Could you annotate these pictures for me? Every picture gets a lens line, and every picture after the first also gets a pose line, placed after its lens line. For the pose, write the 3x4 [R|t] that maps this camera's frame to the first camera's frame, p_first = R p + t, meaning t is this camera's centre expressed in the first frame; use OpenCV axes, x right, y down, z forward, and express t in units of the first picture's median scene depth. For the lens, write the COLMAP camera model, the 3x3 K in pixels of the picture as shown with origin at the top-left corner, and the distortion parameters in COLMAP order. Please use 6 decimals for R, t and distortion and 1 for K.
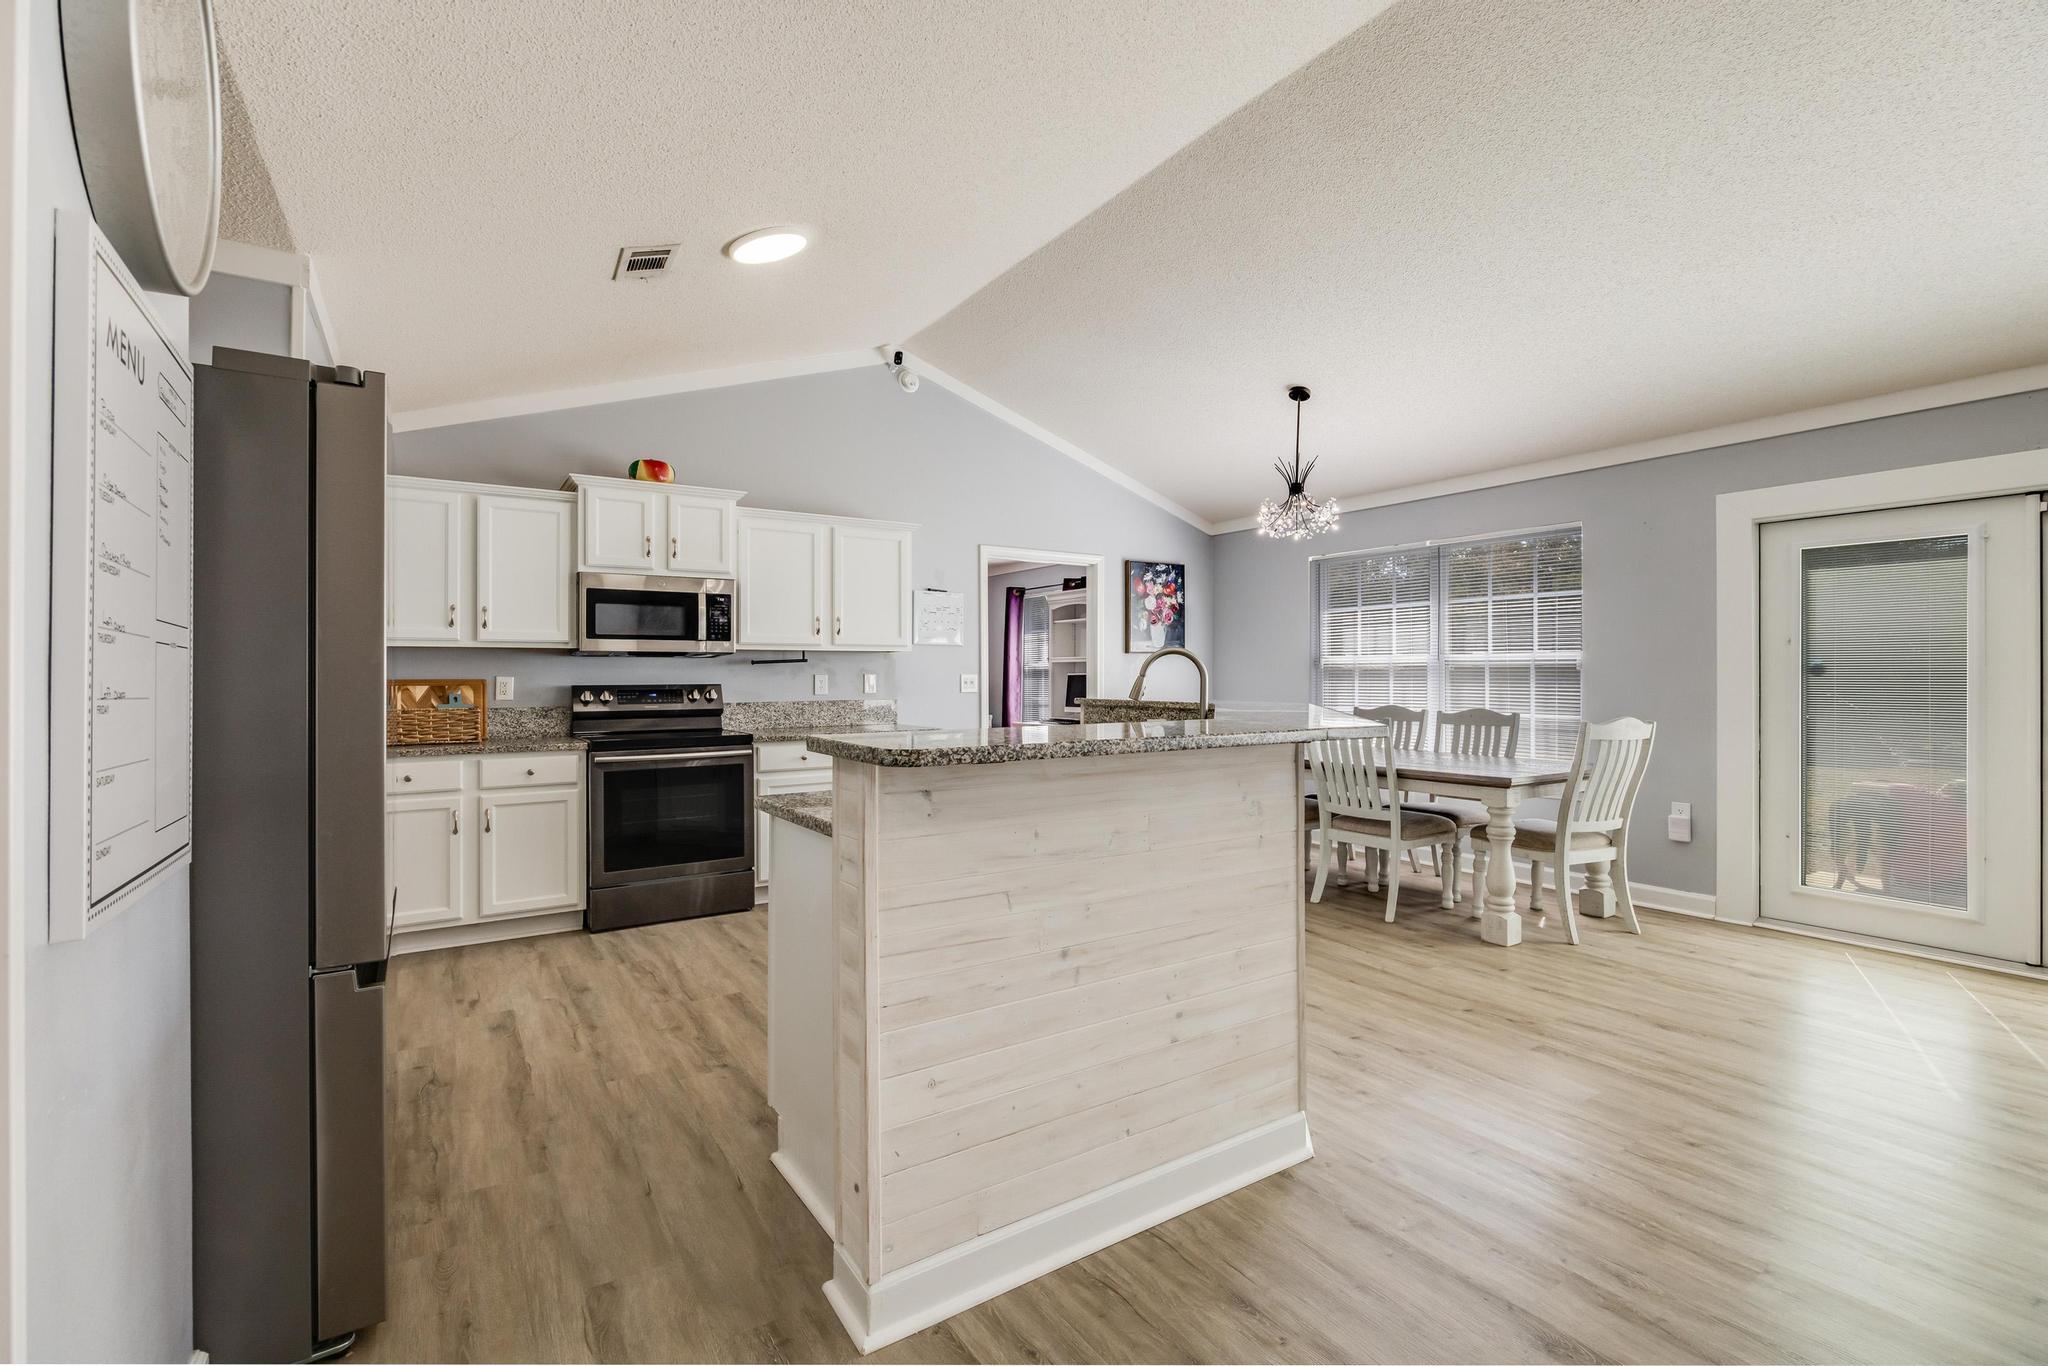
lens RADIAL K [[914.0, 0, 1035.7], [0, 914.0, 673.0], [0, 0, 1]] dist [-0.008806, 0.000147]
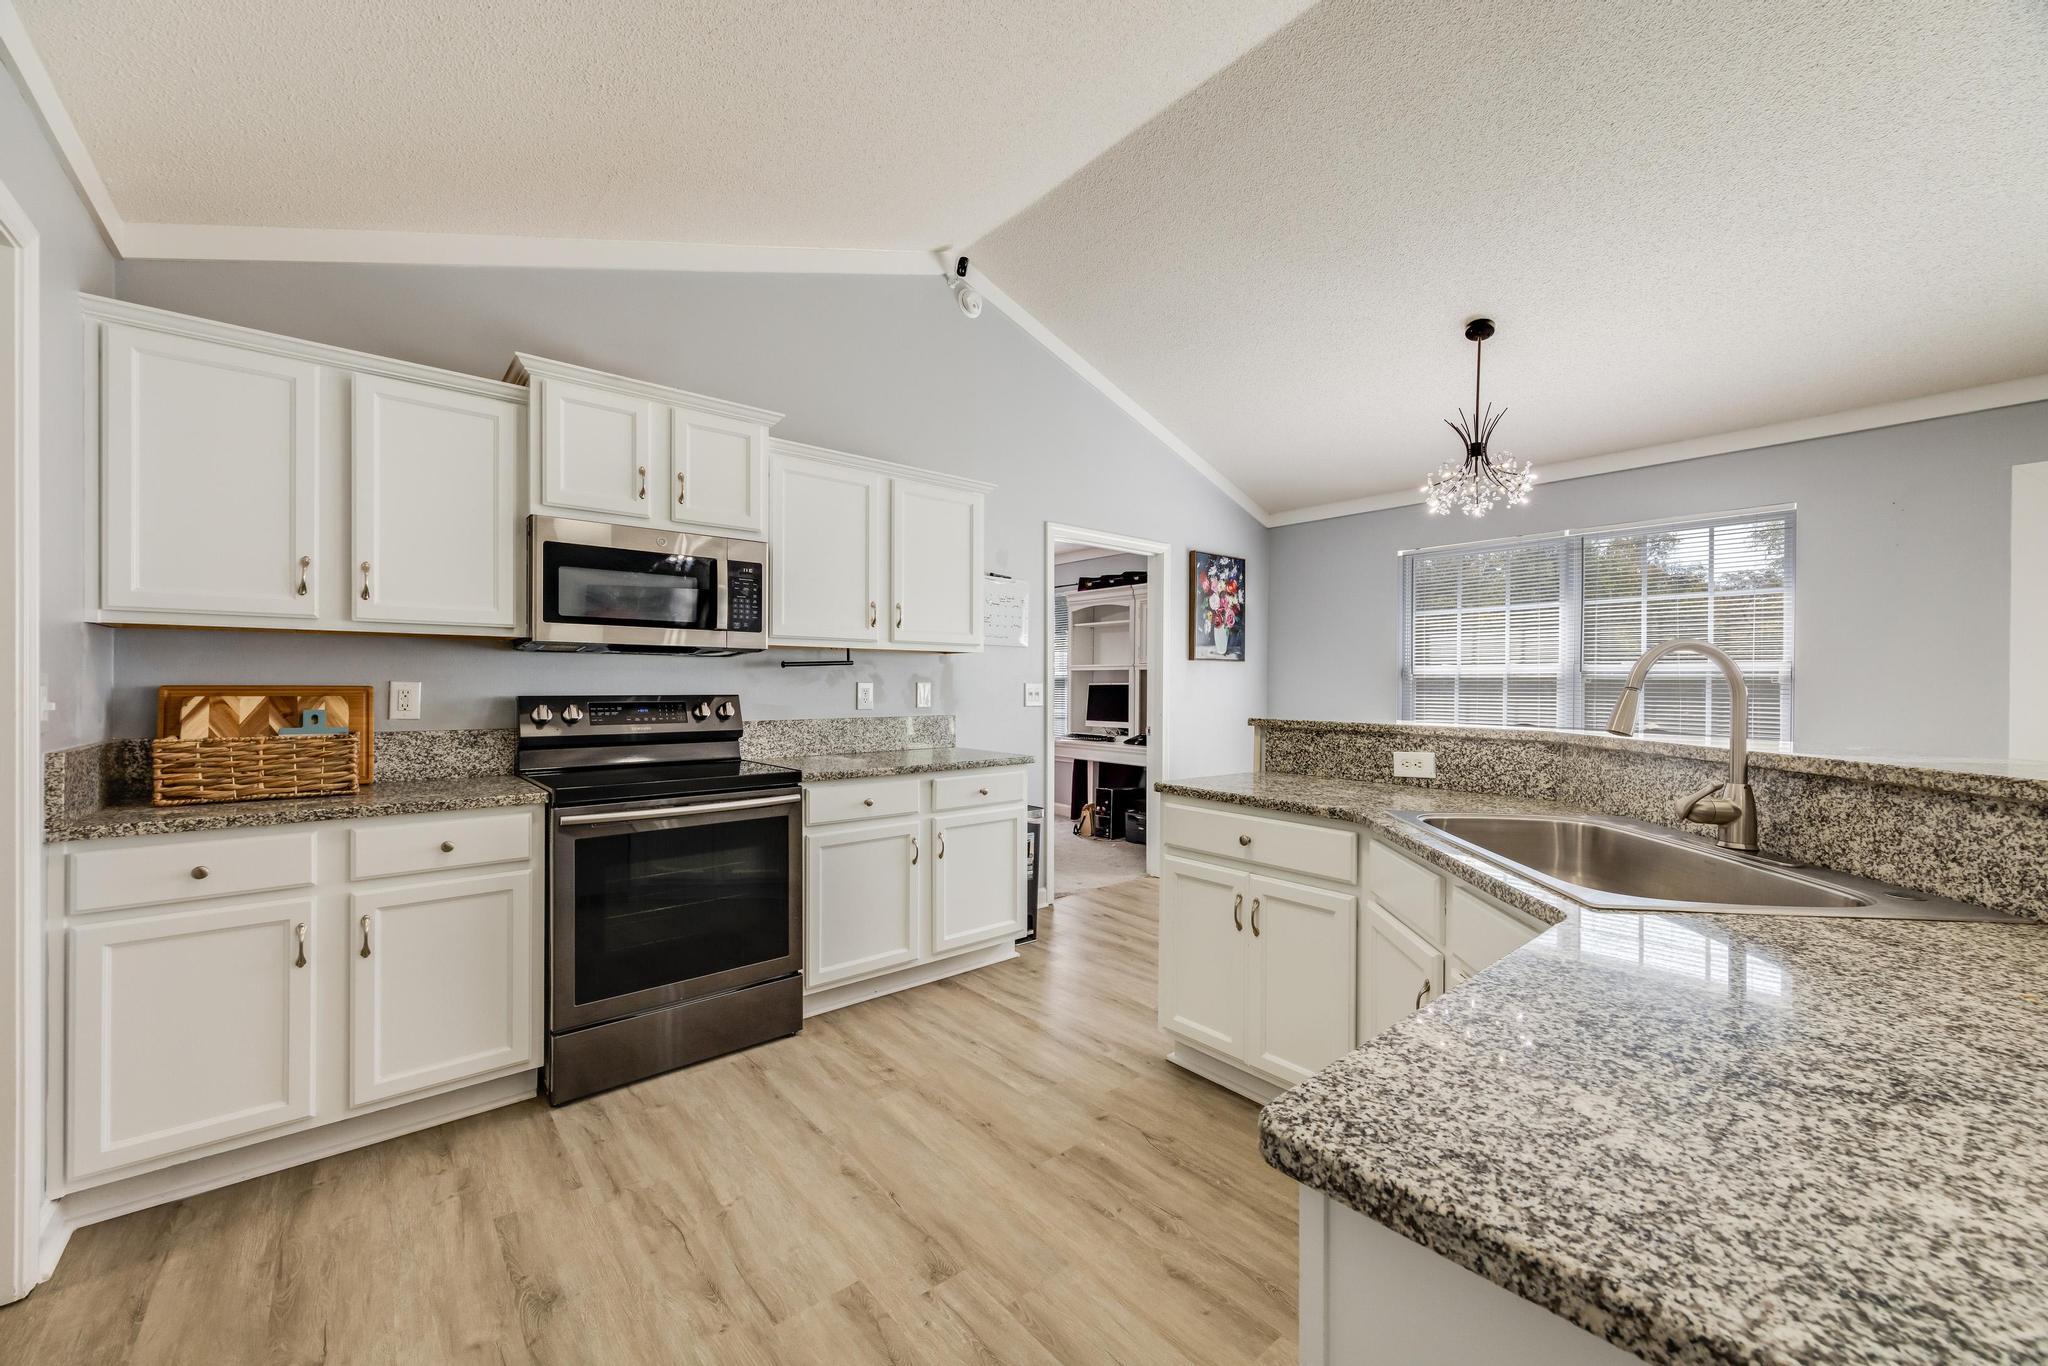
lens RADIAL K [[837.9, 0, 1012.3], [0, 837.9, 690.5], [0, 0, 1]] dist [0.007640, -0.000414]
pose [[0.996981, 0.008540, 0.077181, -0.192369], [-0.009391, 0.999899, 0.010676, 0.000137], [-0.077082, -0.011368, 0.996960, 0.355885]]
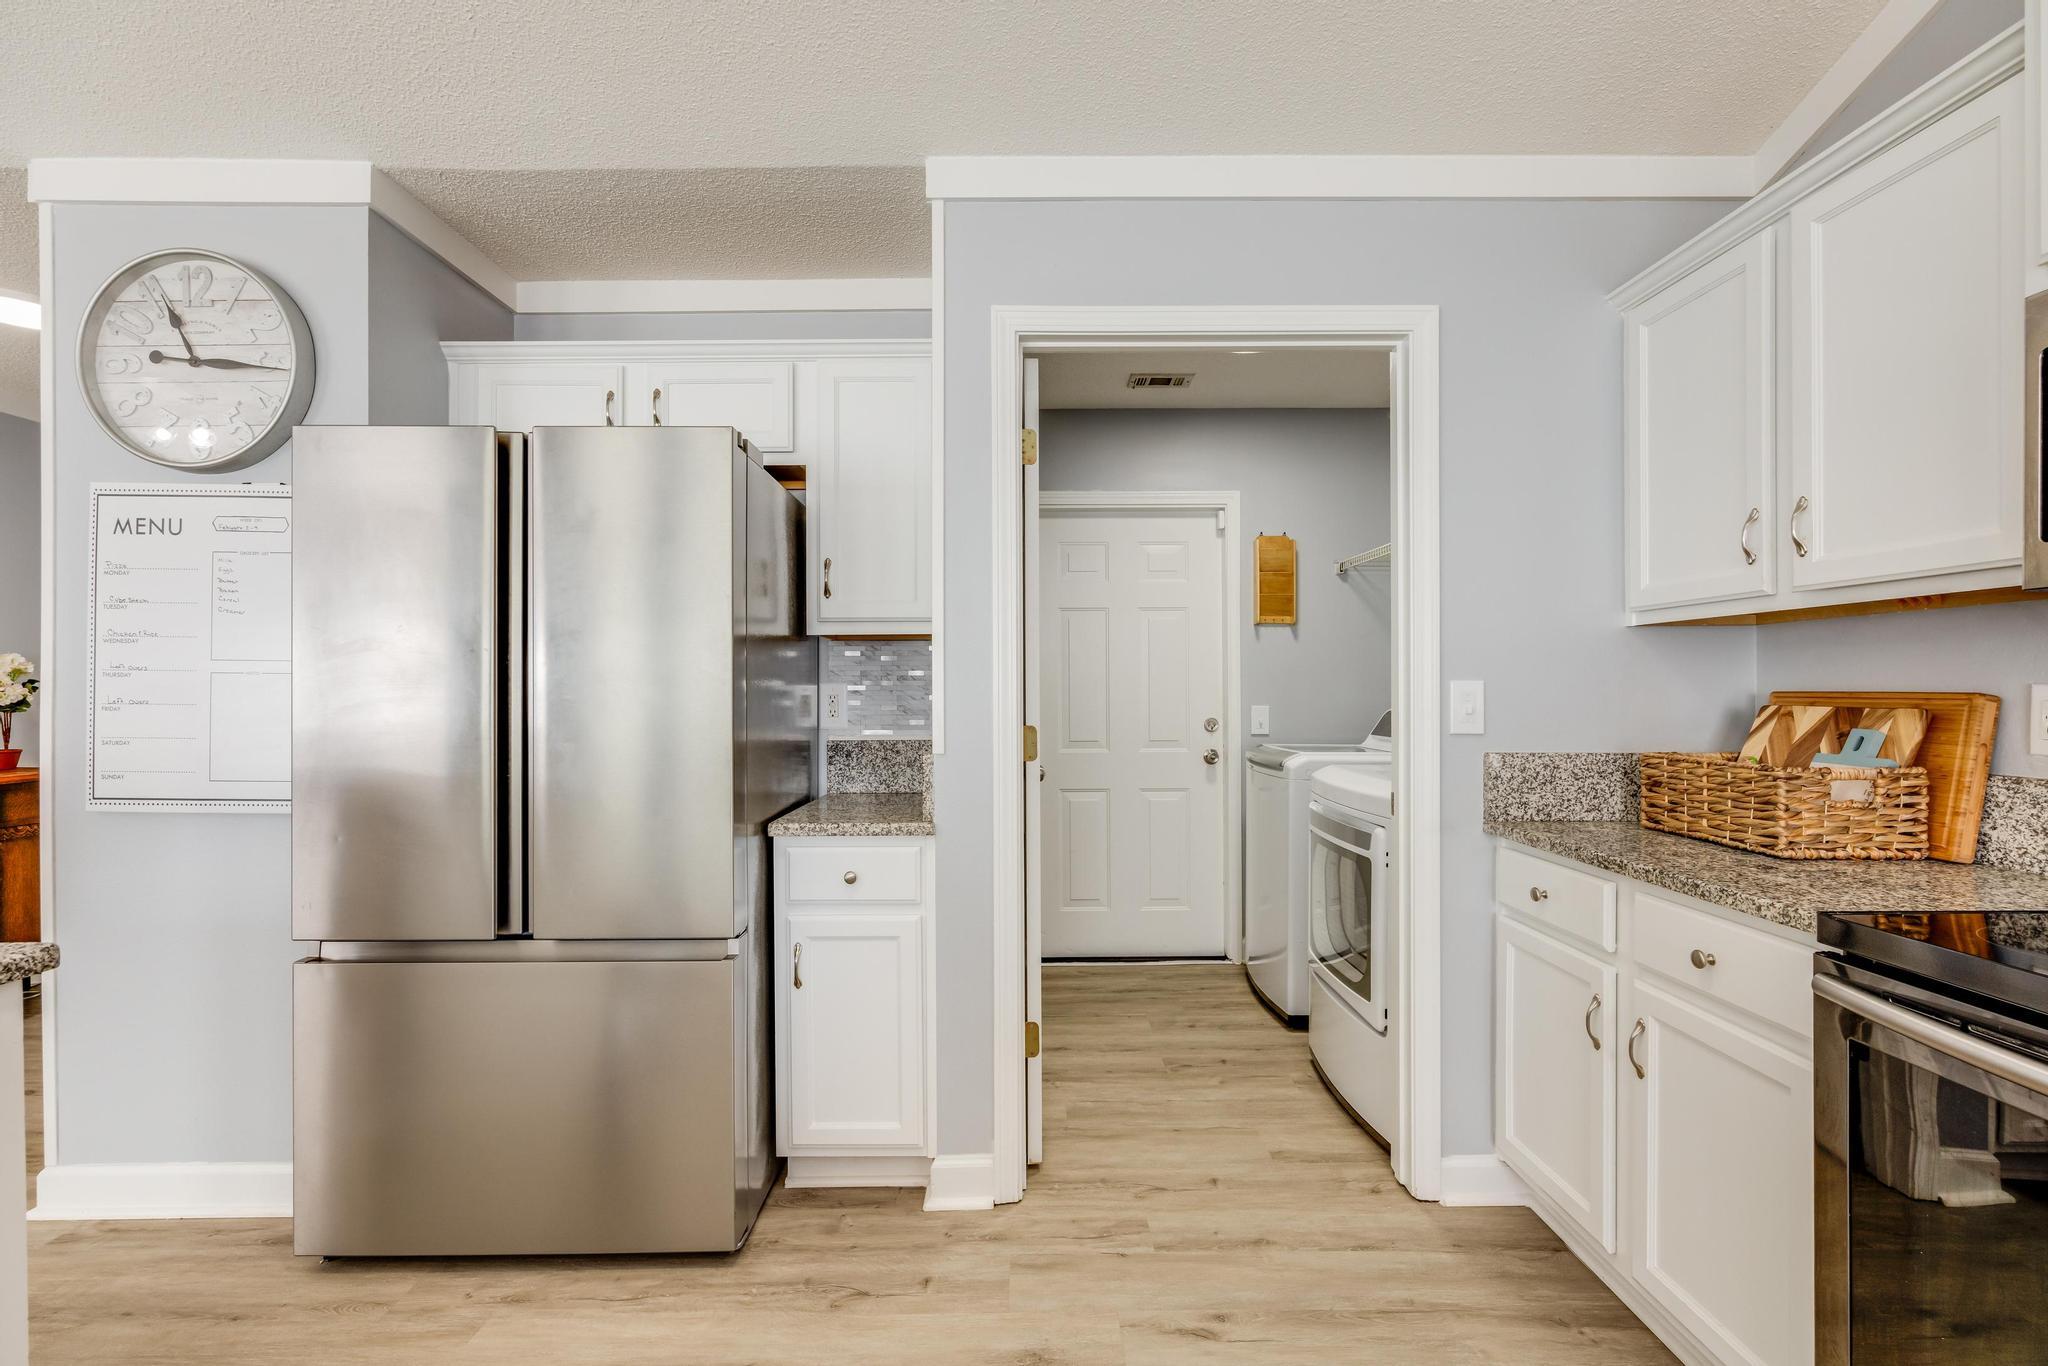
lens RADIAL K [[909.4, 0, 1028.8], [0, 909.4, 693.7], [0, 0, 1]] dist [-0.004931, -0.000382]
pose [[-0.565144, 0.011859, -0.824907, -0.100067], [0.008689, 0.999927, 0.008423, 0.001264], [0.824946, -0.002407, -0.565206, 0.790932]]
